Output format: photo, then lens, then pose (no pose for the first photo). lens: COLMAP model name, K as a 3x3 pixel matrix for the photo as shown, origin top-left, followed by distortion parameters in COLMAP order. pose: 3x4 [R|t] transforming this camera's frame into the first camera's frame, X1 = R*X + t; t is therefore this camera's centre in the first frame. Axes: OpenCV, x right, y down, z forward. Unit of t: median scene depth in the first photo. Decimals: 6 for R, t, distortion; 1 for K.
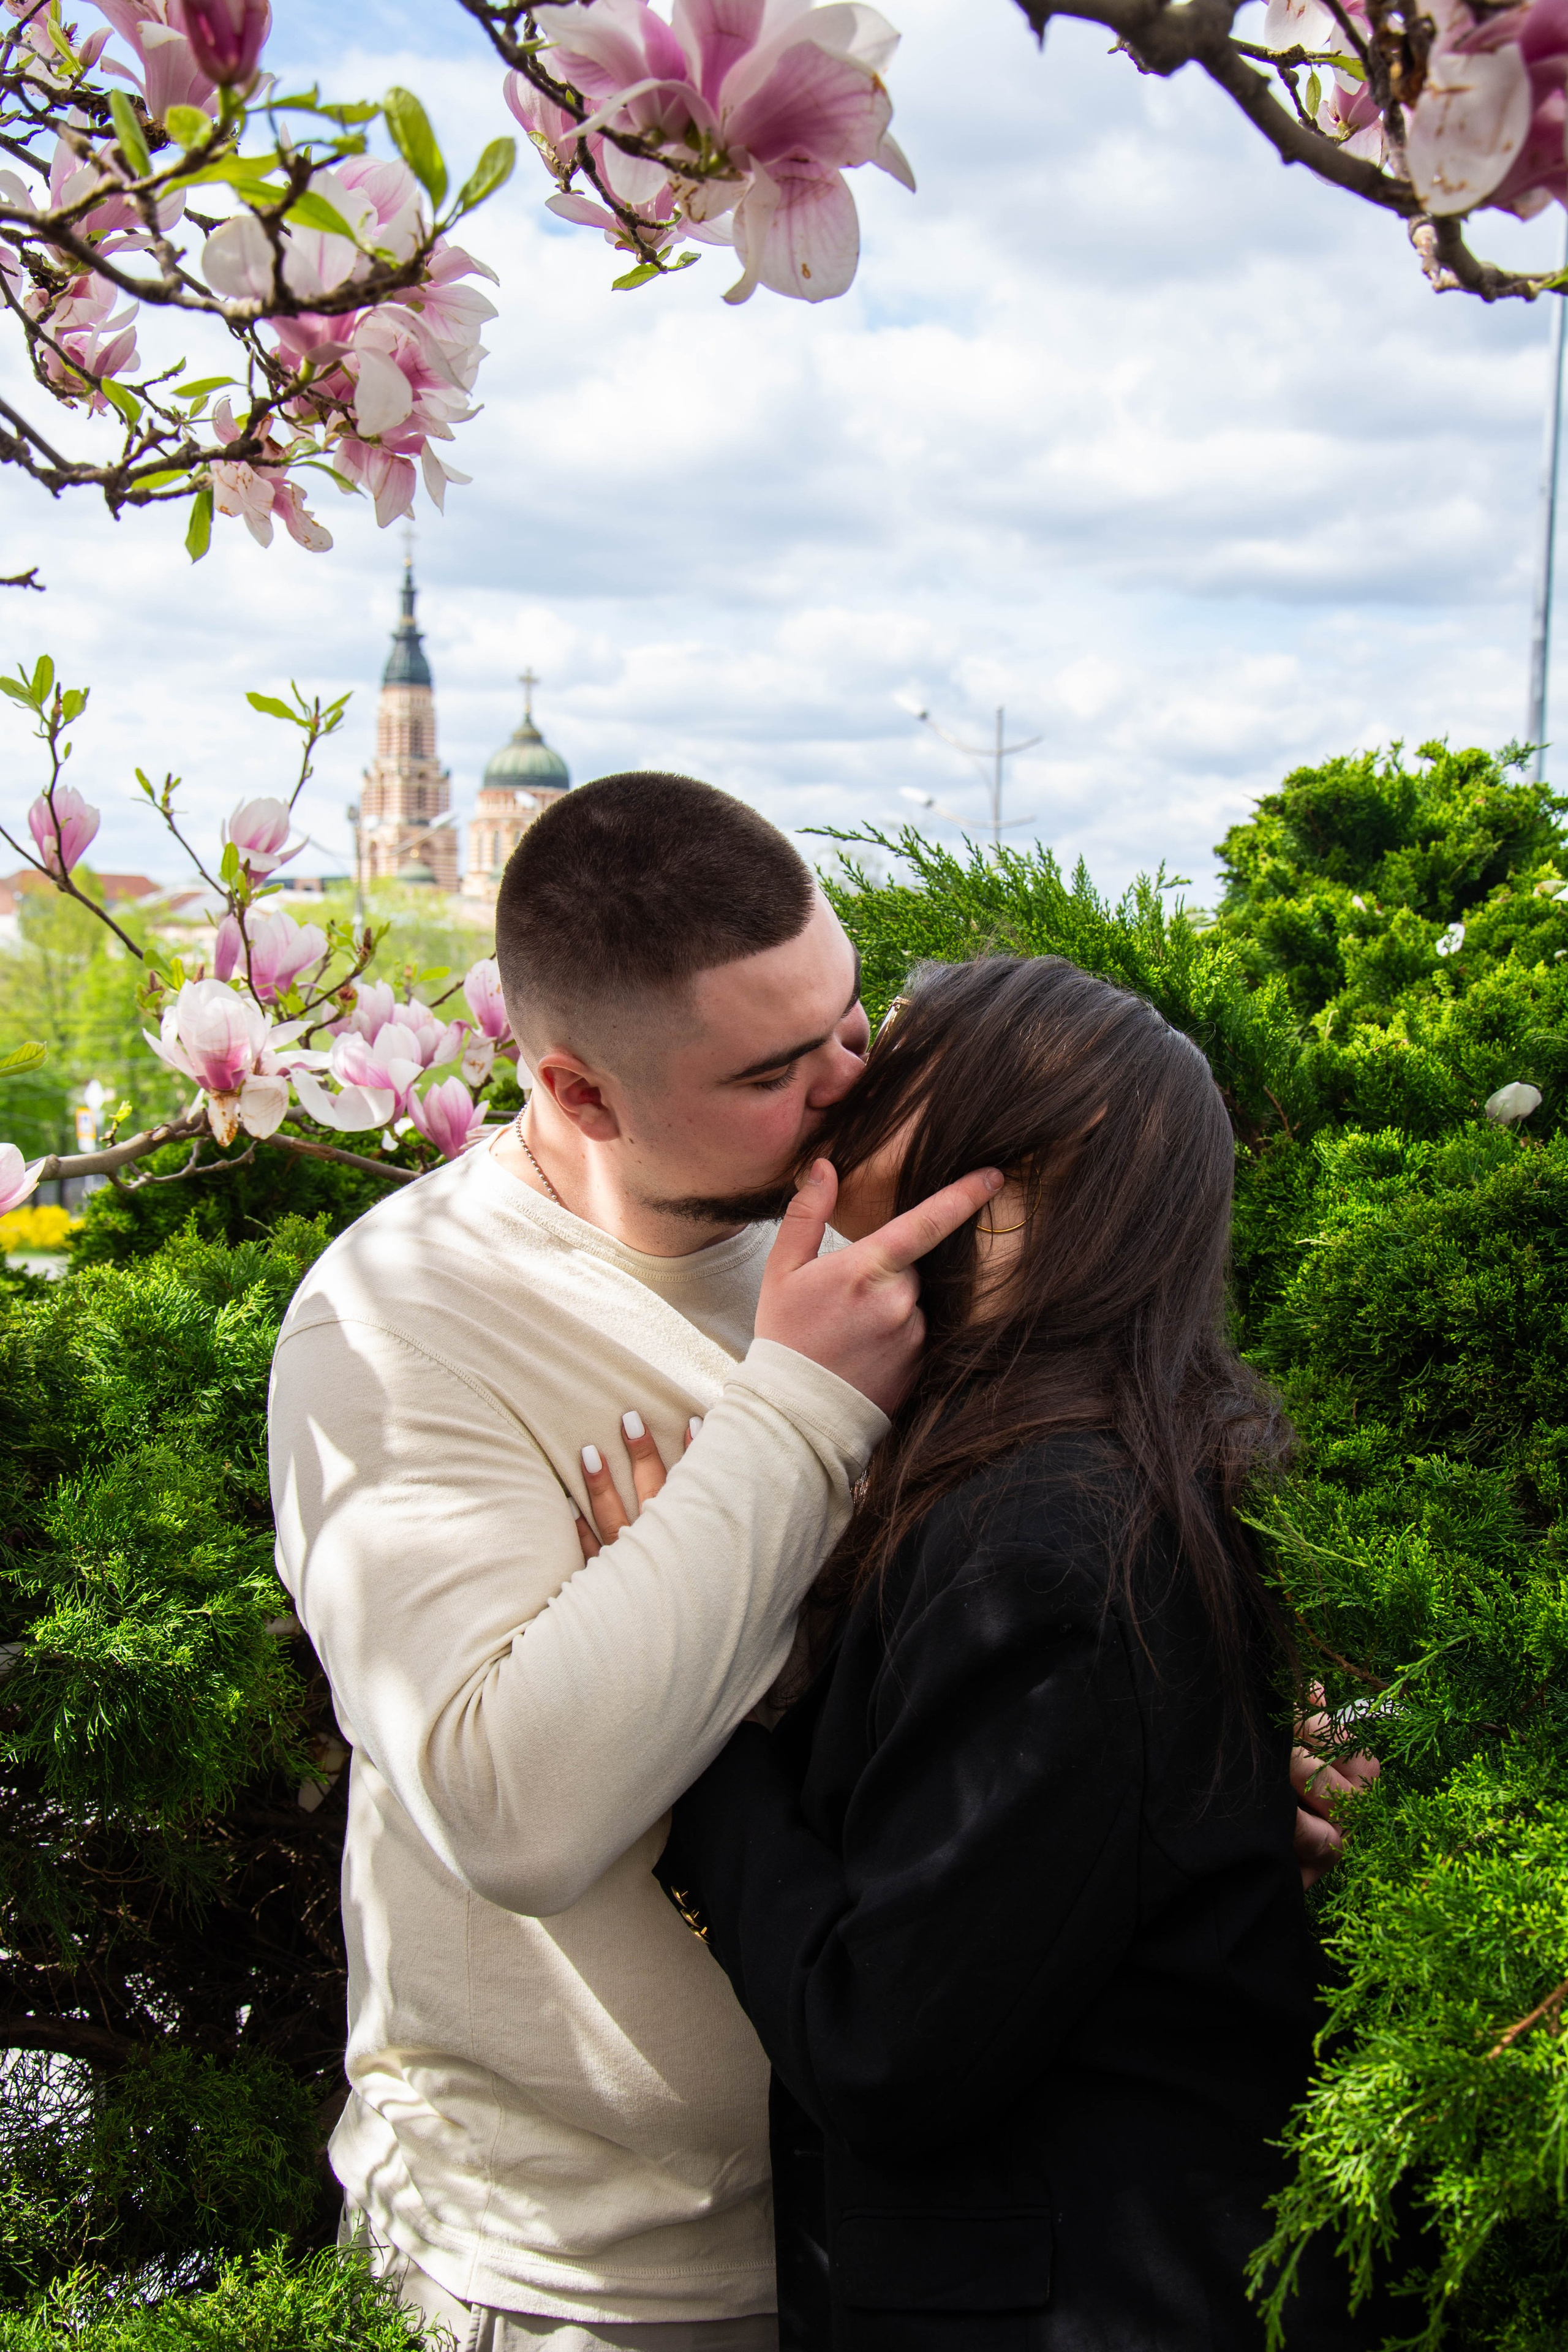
lens RADIAL K [[2935.1, 0, 784.0], [0, 2935.1, 1176.0], [0, 0, 1]] dist [0.001877, 0.016807]
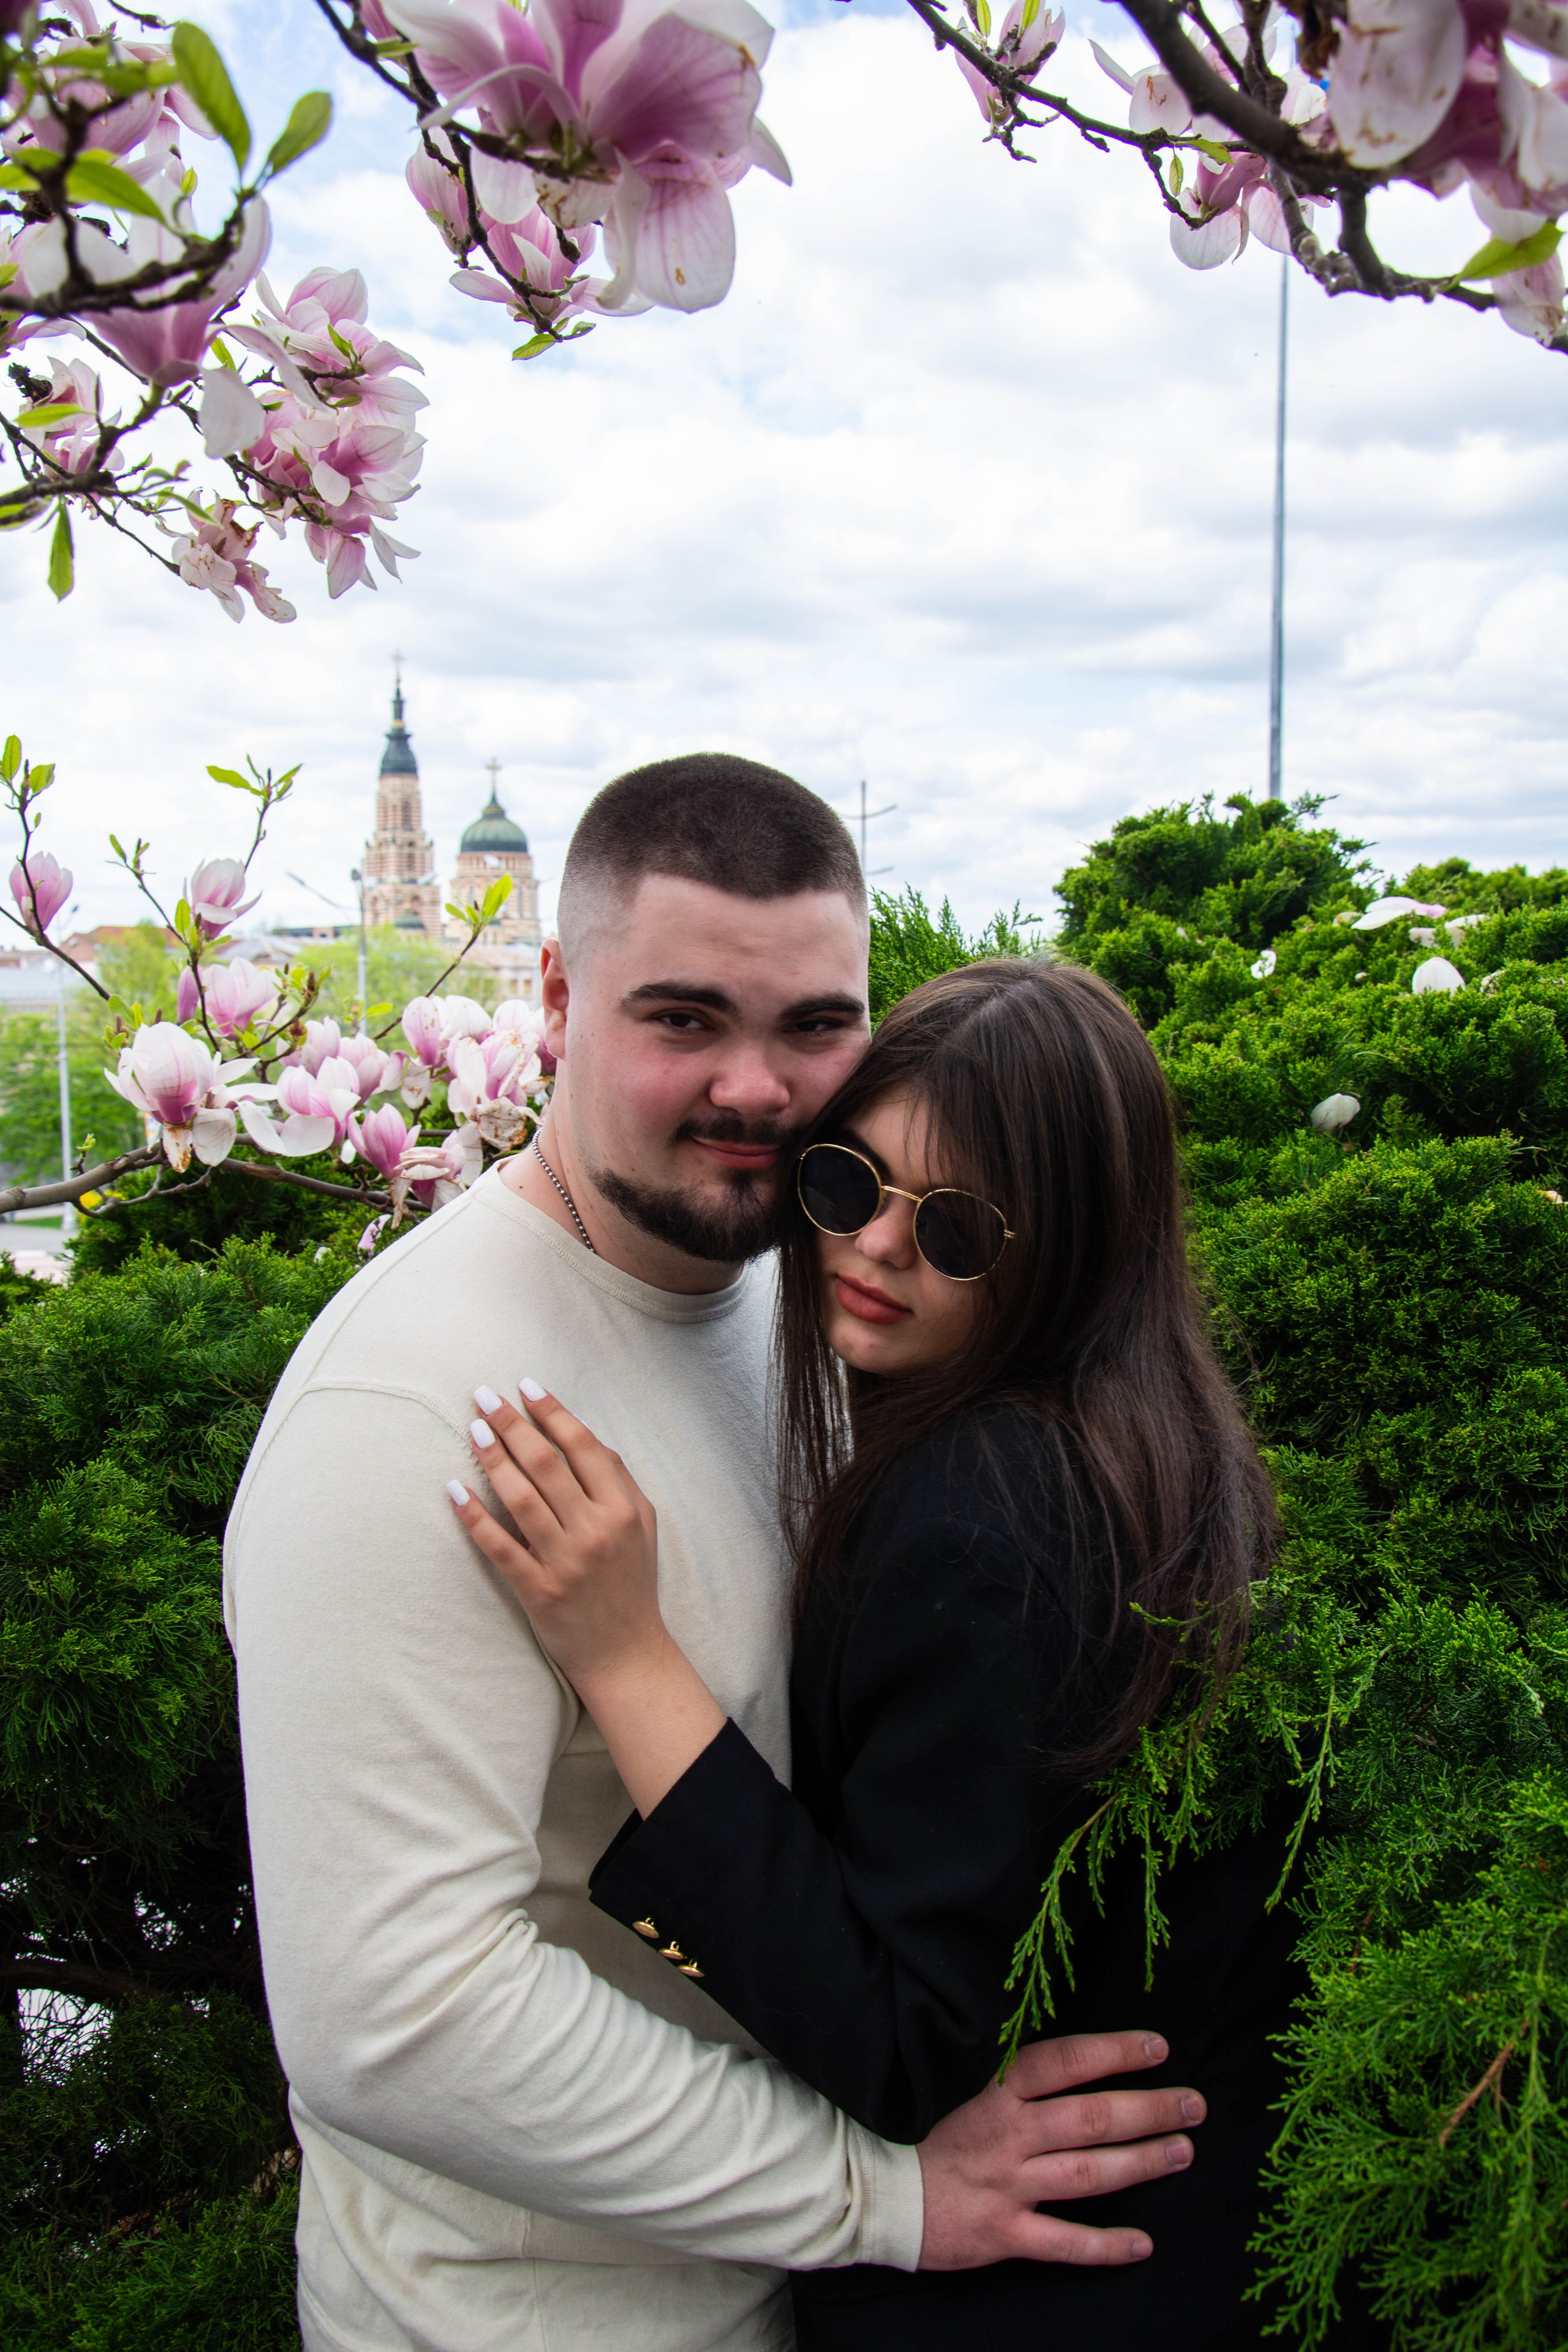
lens RADIAL K [[2135.8, 0, 726.6], [0, 2135.8, 1229.1], [0, 0, 1]] dist [-0.061377, 0.136325]
pose [[0.999773, -0.019336, 0.008994, 0.007650], [0.018928, 0.998880, 0.043359, -0.017878], [-0.009822, -0.043178, 0.999019, 0.172708]]
